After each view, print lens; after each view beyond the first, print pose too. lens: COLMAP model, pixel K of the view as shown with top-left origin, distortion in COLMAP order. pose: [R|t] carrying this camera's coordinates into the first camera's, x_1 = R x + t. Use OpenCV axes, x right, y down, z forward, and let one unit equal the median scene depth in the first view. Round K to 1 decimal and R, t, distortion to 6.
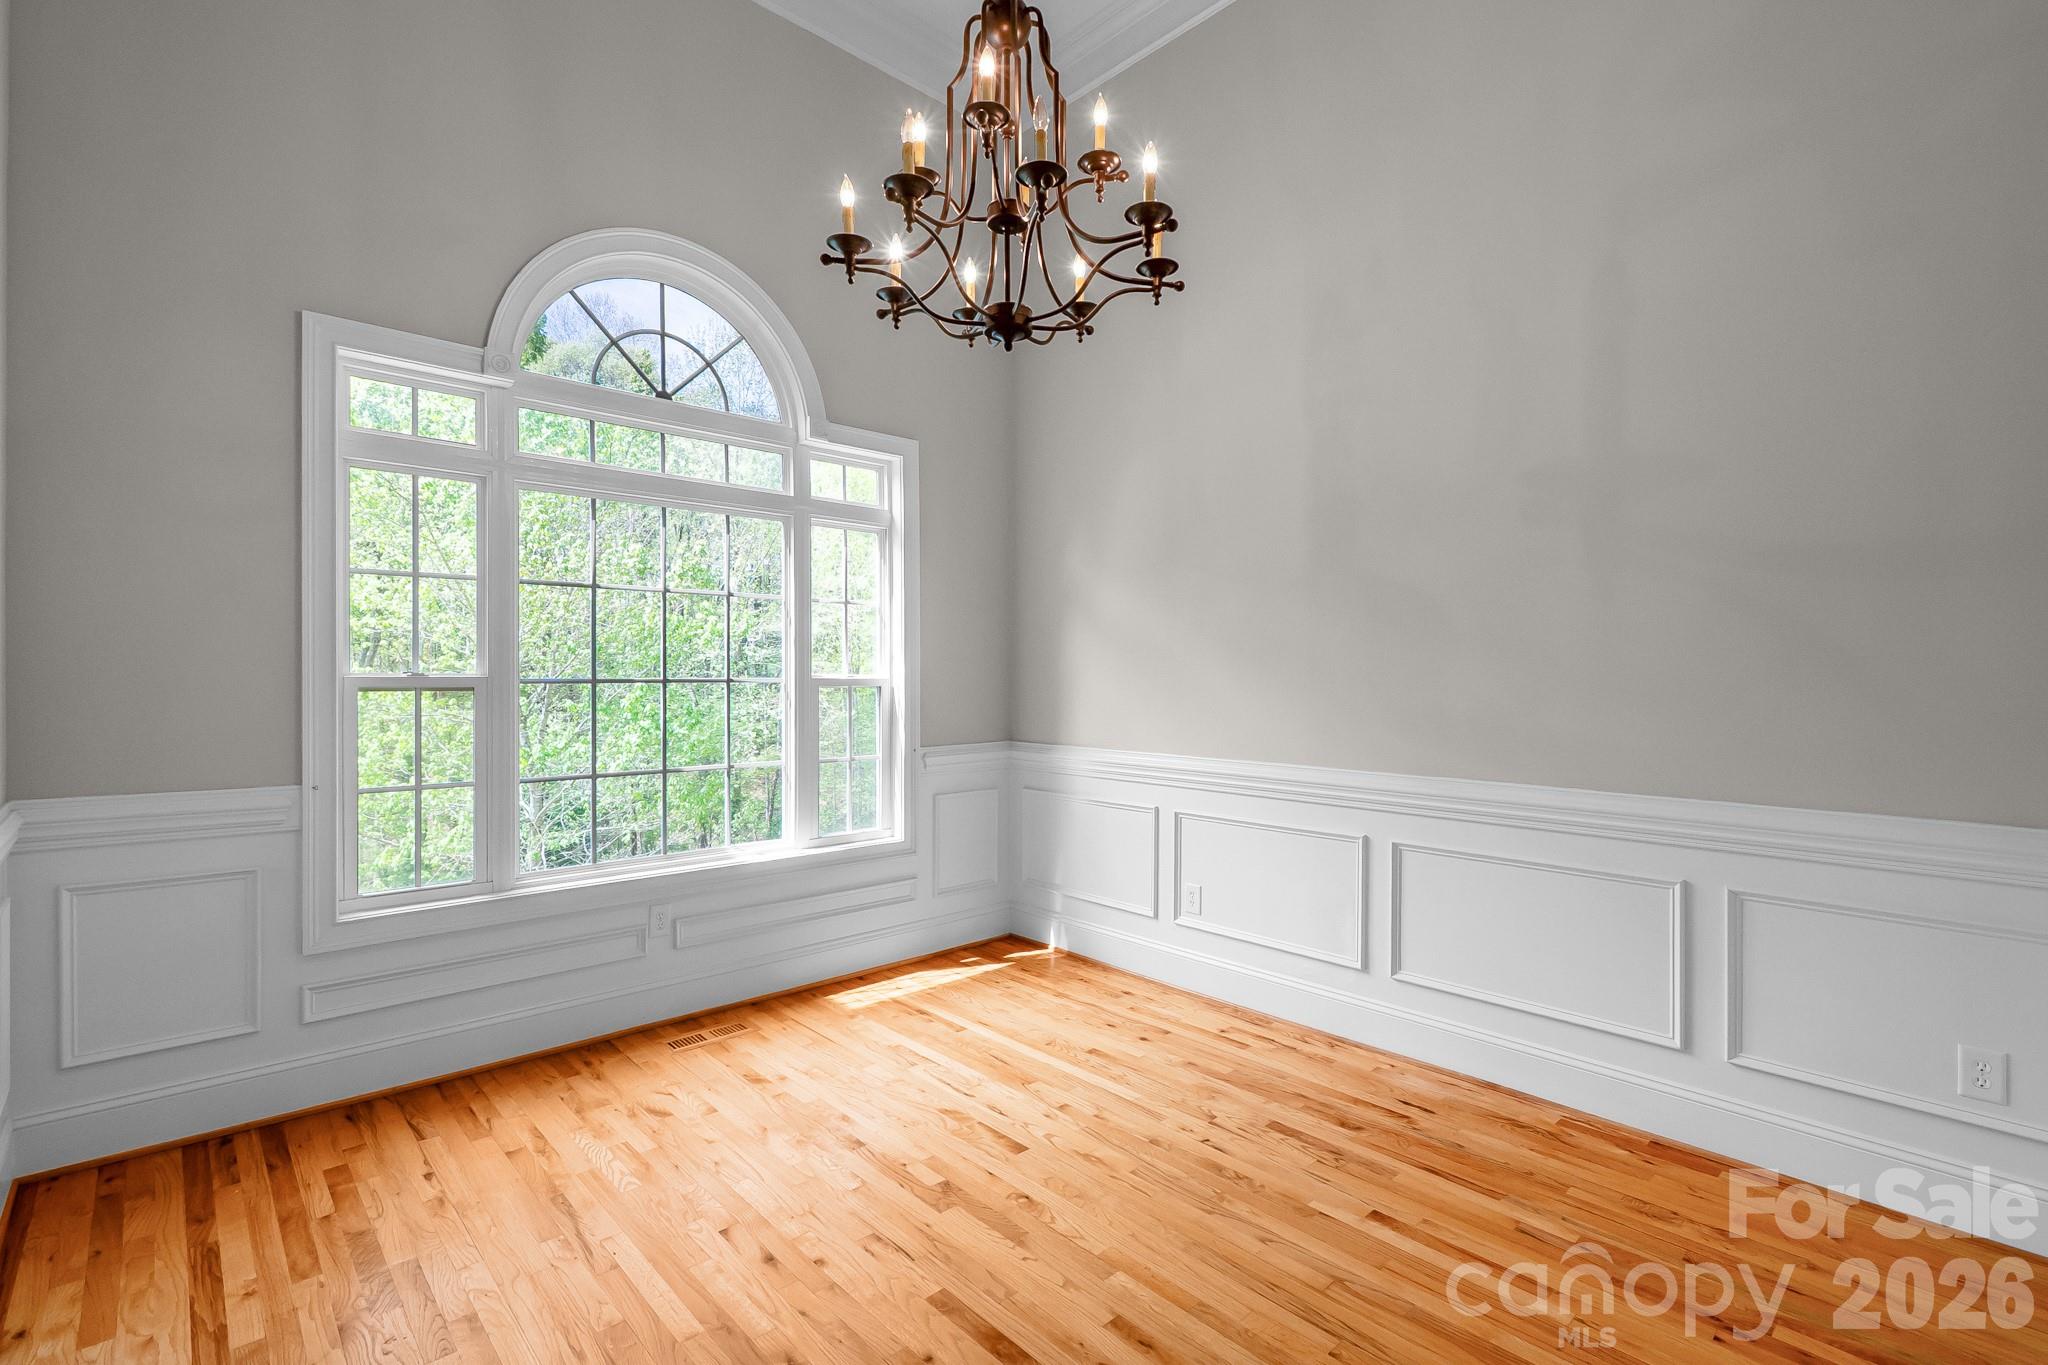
lens RADIAL K [[941.1, 0, 1024.8], [0, 941.1, 667.1], [0, 0, 1]] dist [0.005271, -0.003492]
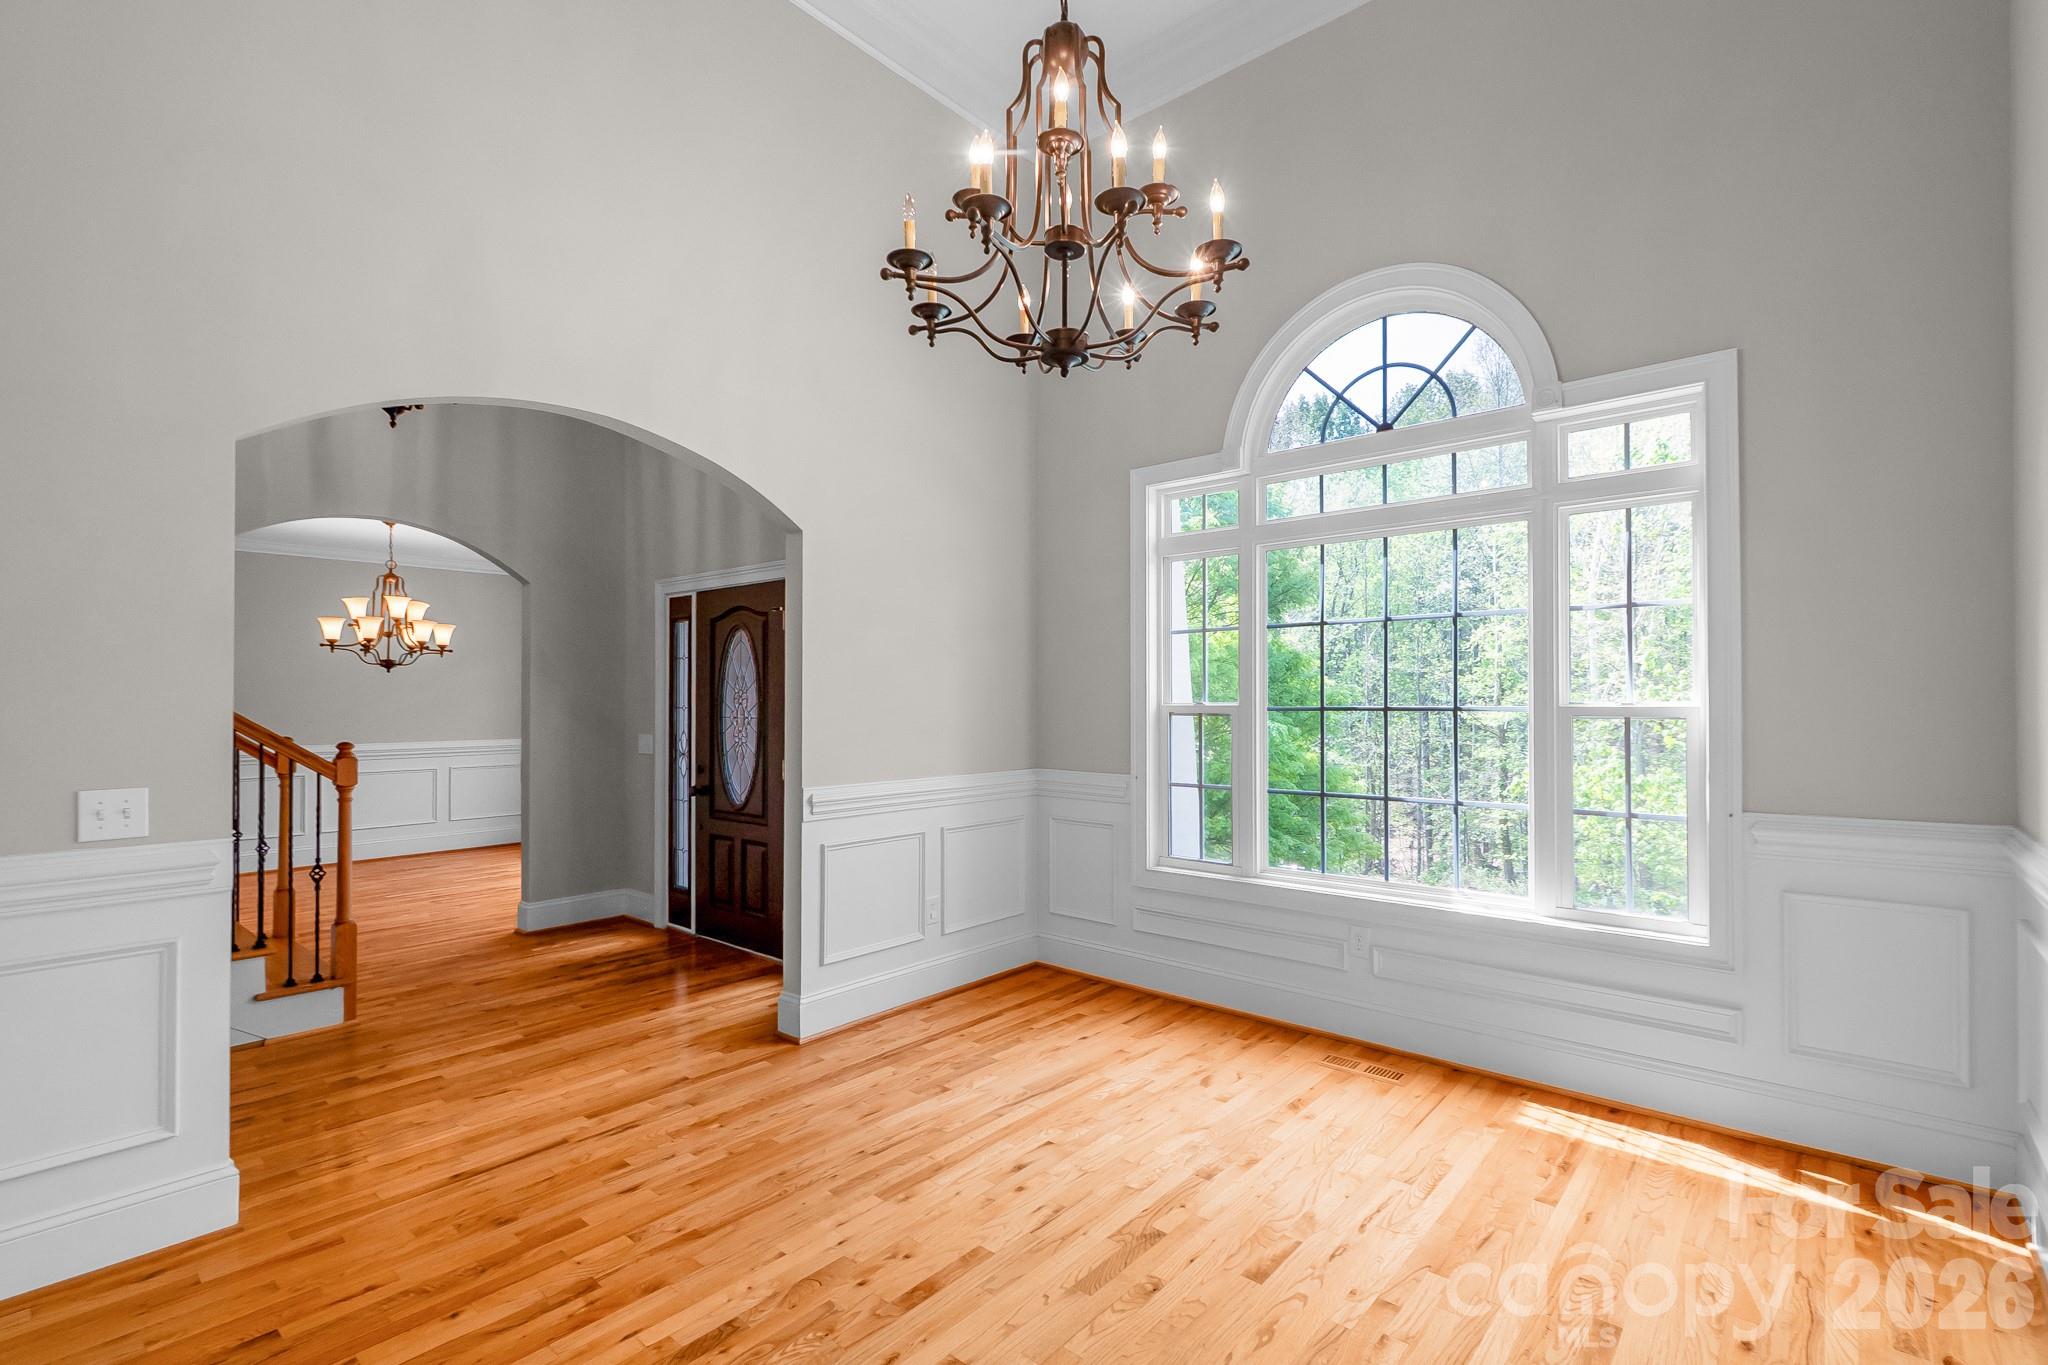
lens RADIAL K [[941.1, 0, 1037.9], [0, 941.1, 682.9], [0, 0, 1]] dist [0.005271, -0.003492]
pose [[0.101564, -0.025341, -0.994506, 0.617087], [0.010659, 0.999646, -0.024384, 0.008109], [0.994772, -0.008124, 0.101799, 0.558043]]
